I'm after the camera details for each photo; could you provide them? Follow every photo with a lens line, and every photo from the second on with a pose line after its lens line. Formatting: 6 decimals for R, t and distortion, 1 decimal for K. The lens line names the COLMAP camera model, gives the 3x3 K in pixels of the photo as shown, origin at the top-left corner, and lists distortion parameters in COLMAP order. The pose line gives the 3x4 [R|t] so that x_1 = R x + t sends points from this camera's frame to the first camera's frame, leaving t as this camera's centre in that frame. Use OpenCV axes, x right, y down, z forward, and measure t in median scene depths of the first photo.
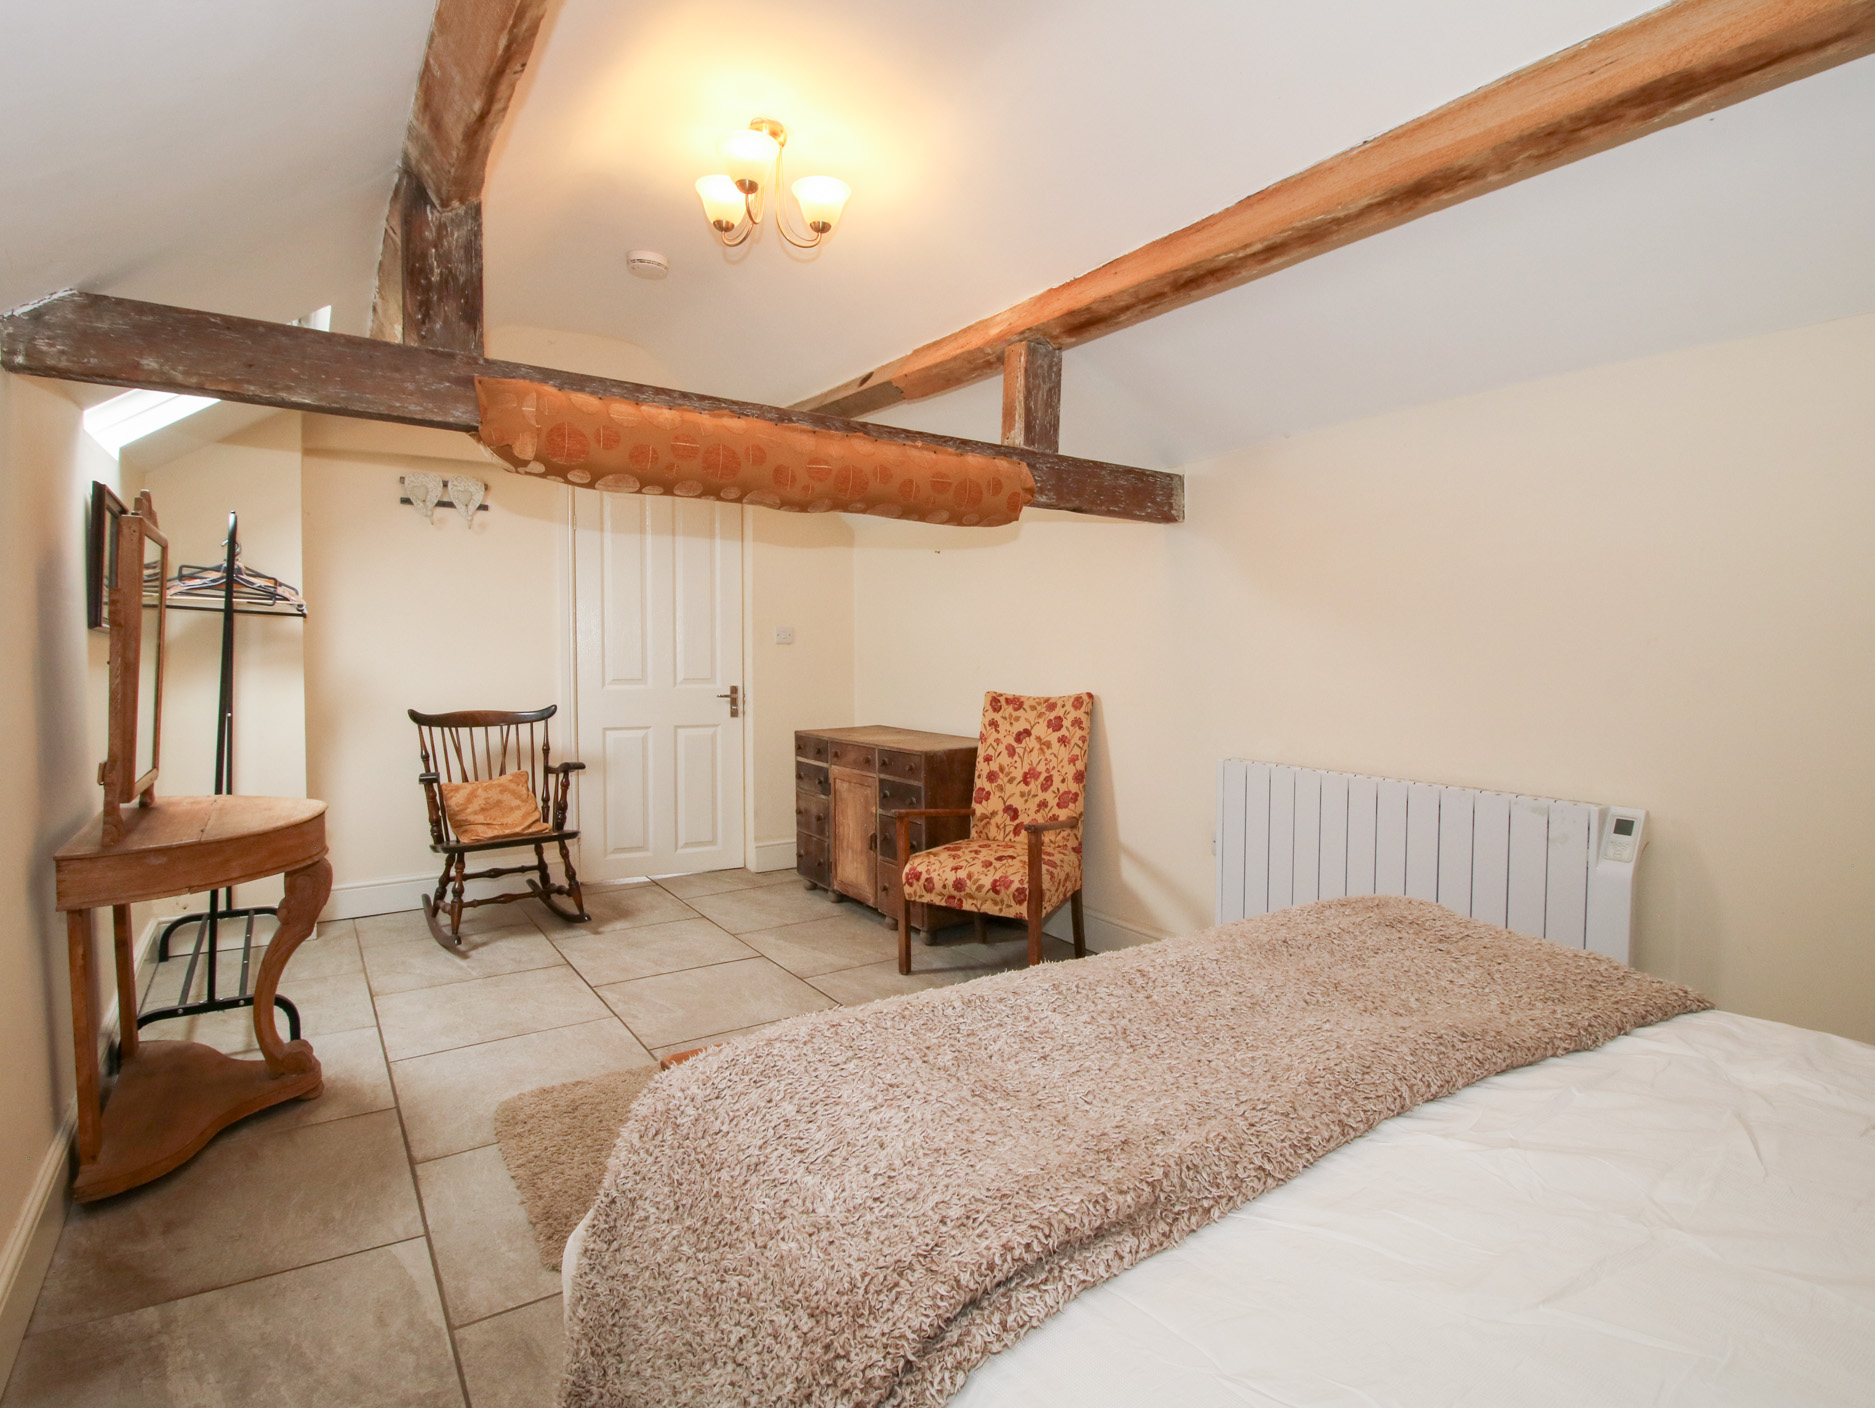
lens RADIAL K [[1004.3, 0, 930.7], [0, 1004.3, 692.7], [0, 0, 1]] dist [0.005881, -0.019909]
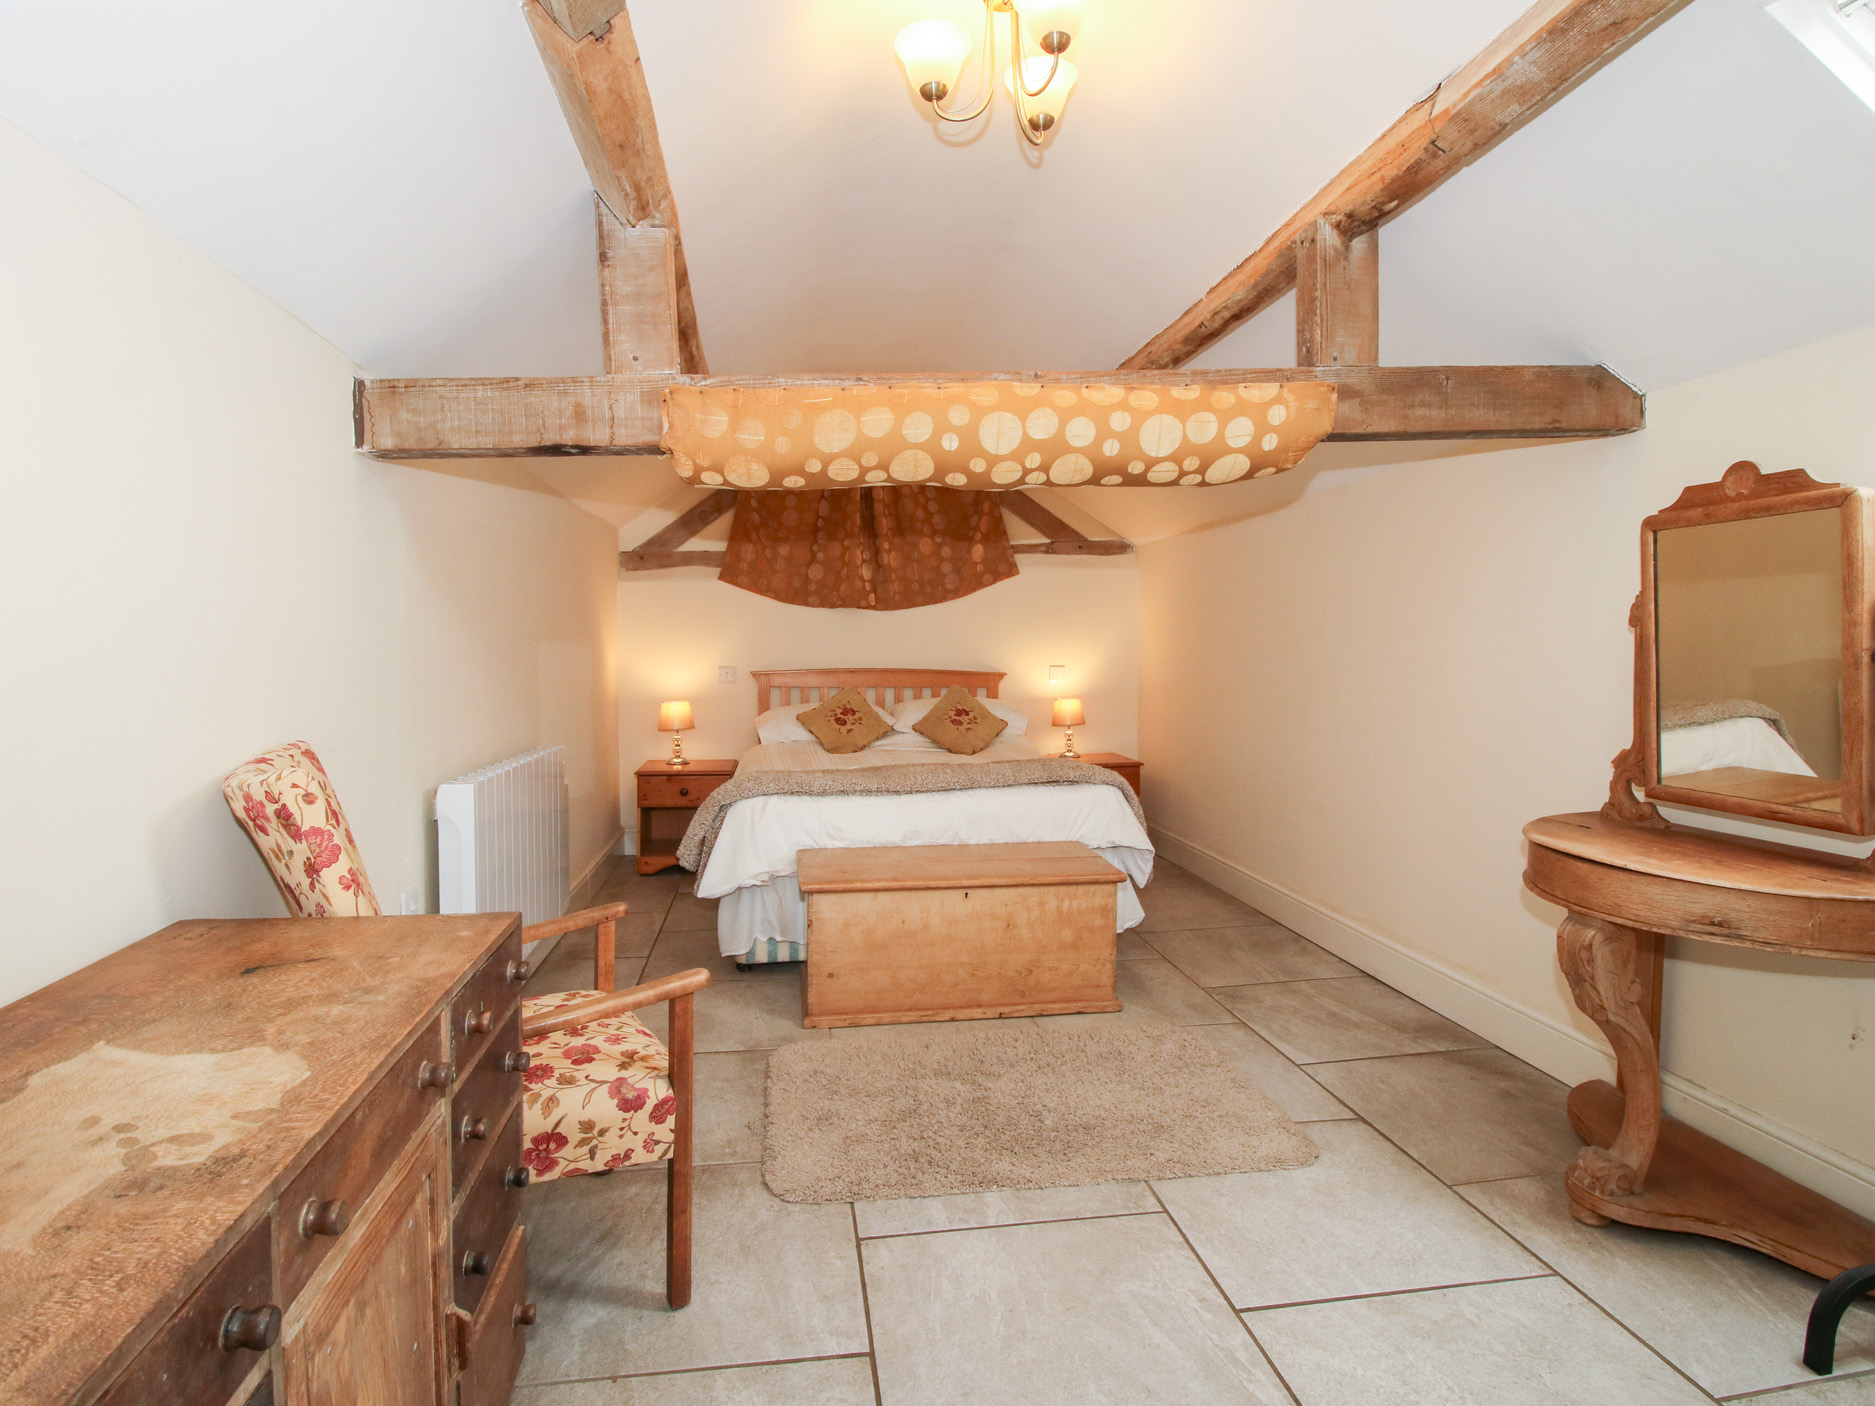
lens RADIAL K [[1004.3, 0, 930.7], [0, 1004.3, 691.7], [0, 0, 1]] dist [0.005881, -0.019909]
pose [[-0.919217, -0.014508, 0.393483, -0.316100], [0.022100, 0.995845, 0.088345, -0.060332], [-0.393130, 0.089904, -0.915077, 1.320980]]
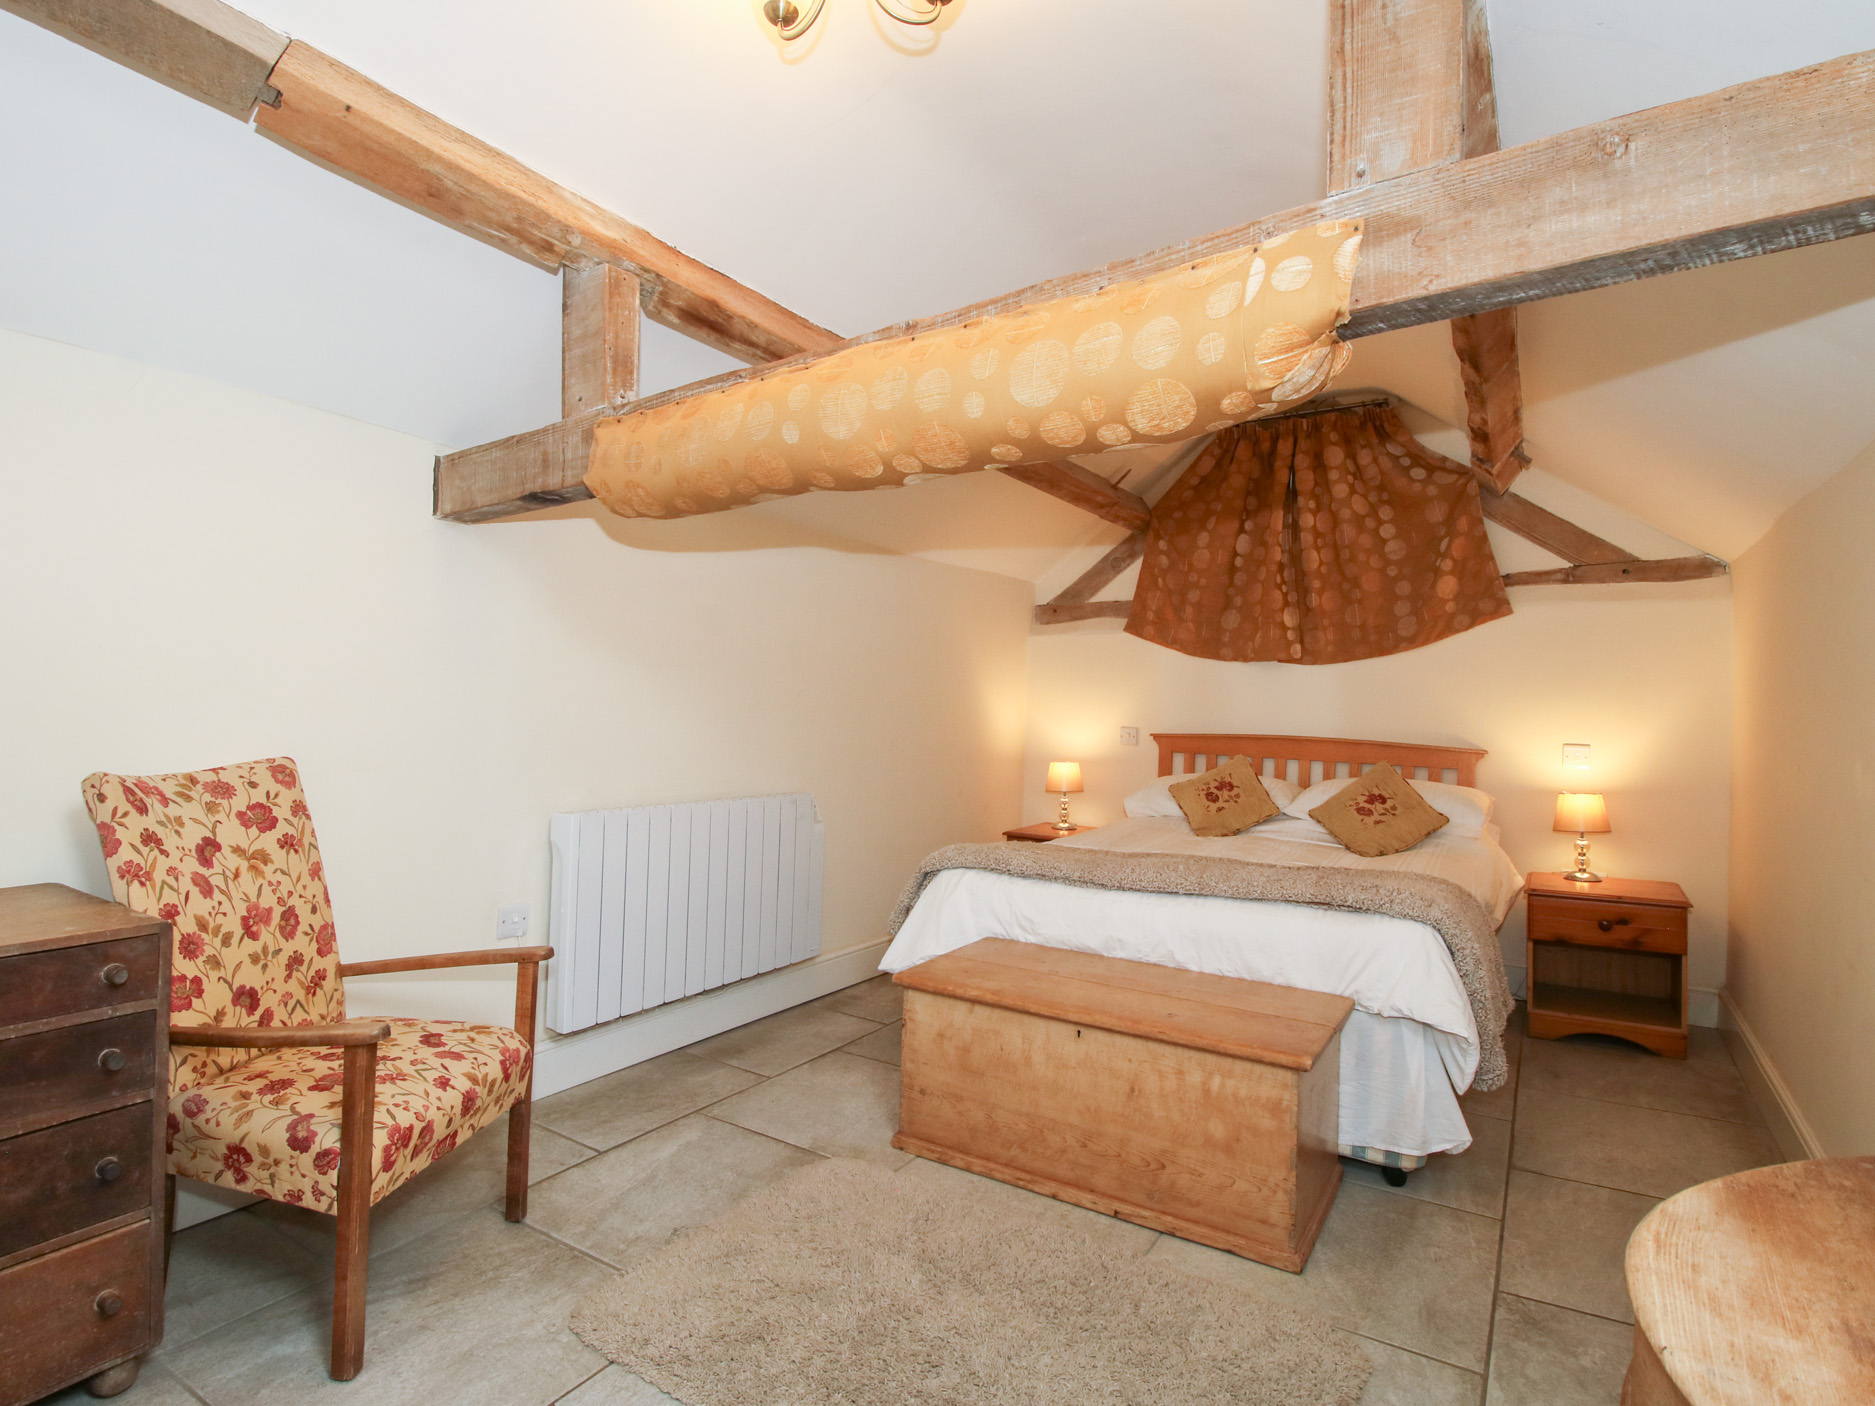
lens RADIAL K [[1004.3, 0, 930.7], [0, 1004.3, 691.7], [0, 0, 1]] dist [0.005881, -0.019909]
pose [[-0.436317, -0.000591, 0.899793, -0.539256], [0.017818, 0.999798, 0.009297, -0.037484], [-0.899616, 0.020089, -0.436219, 0.911081]]
